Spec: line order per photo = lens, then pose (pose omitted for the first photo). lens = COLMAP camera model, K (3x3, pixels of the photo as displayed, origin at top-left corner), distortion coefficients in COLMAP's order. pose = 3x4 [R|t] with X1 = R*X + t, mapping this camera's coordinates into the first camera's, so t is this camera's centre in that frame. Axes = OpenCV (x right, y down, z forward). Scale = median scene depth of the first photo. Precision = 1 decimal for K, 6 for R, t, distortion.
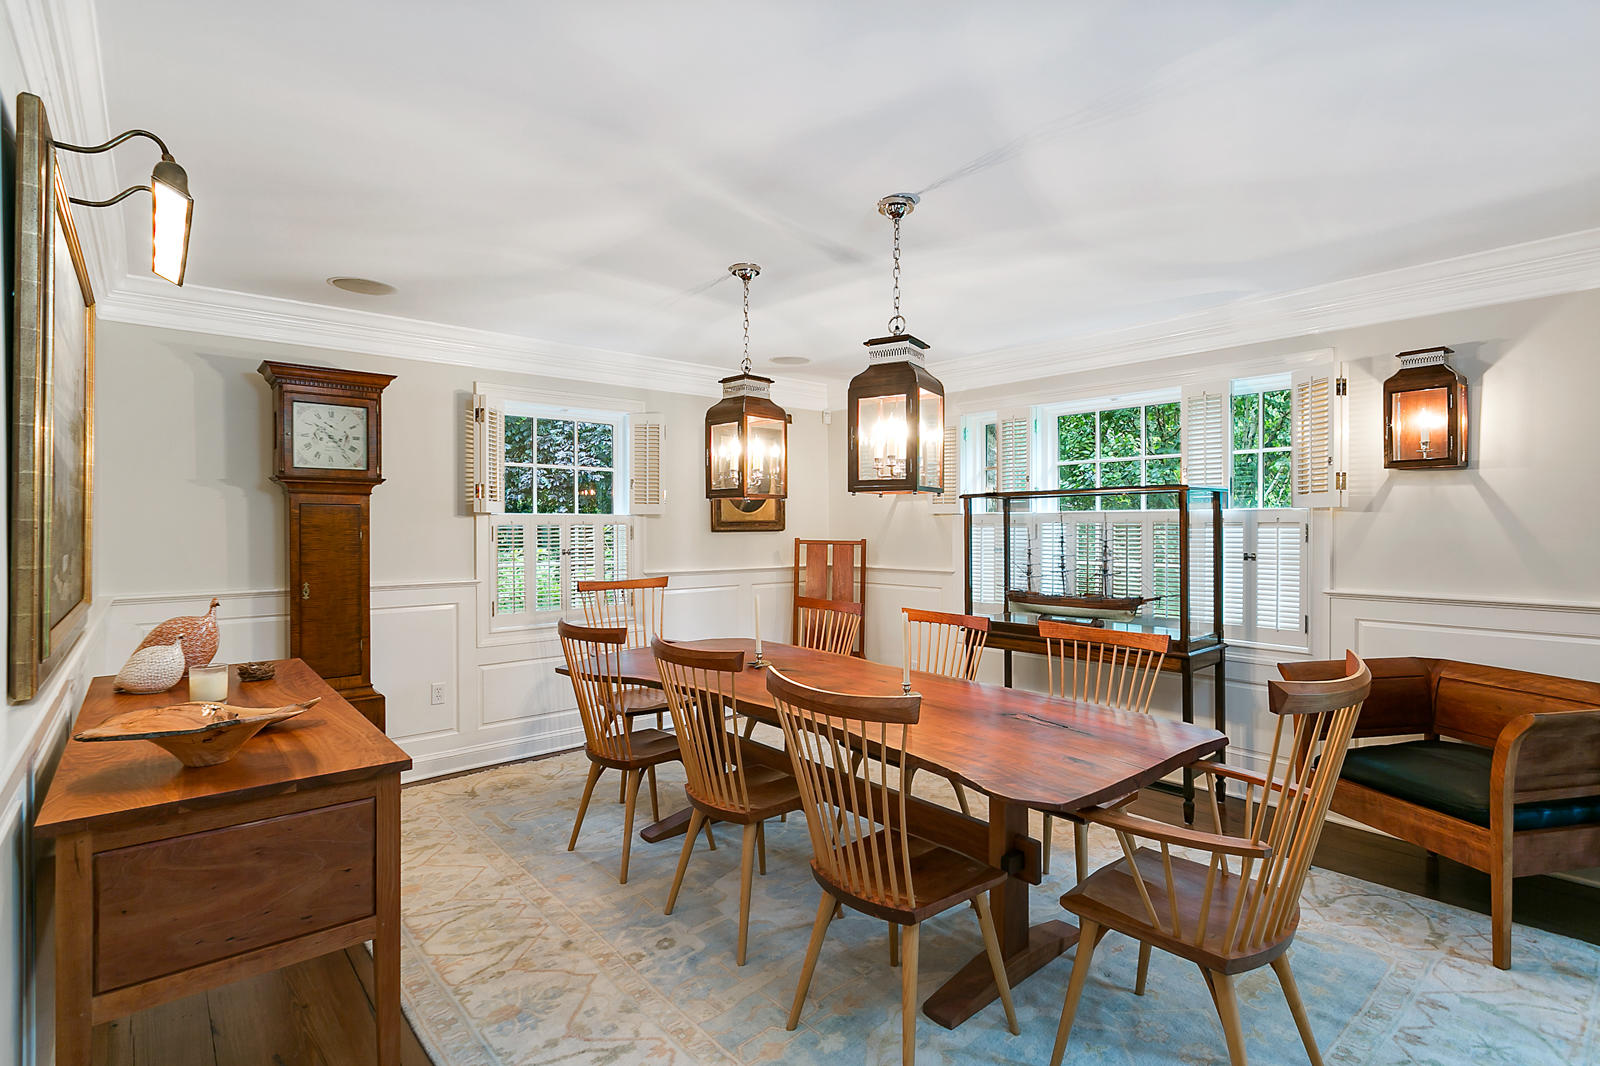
lens RADIAL K [[757.6, 0, 792.8], [0, 757.6, 530.9], [0, 0, 1]] dist [0.004444, 0.000773]
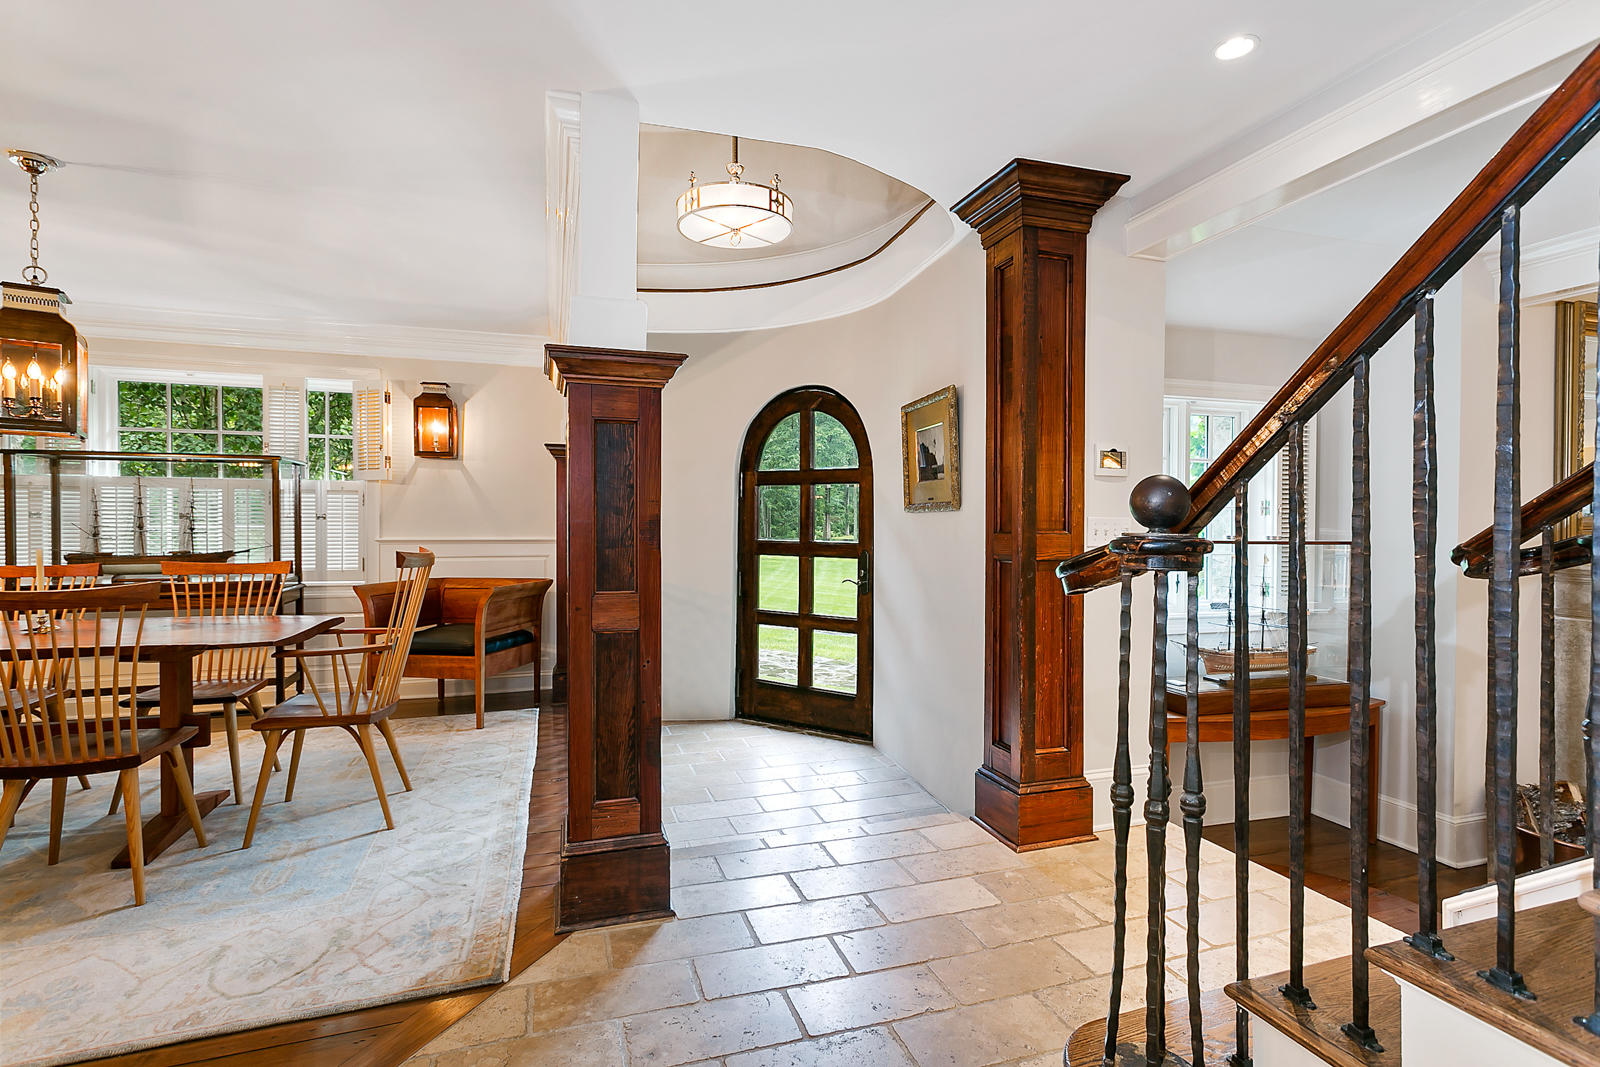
lens RADIAL K [[757.6, 0, 796.5], [0, 757.6, 534.3], [0, 0, 1]] dist [0.004444, 0.000773]
pose [[0.383162, -0.010264, 0.923624, -0.343447], [0.002687, 0.999946, 0.009997, 0.063847], [-0.923677, -0.001349, 0.383169, -0.301309]]
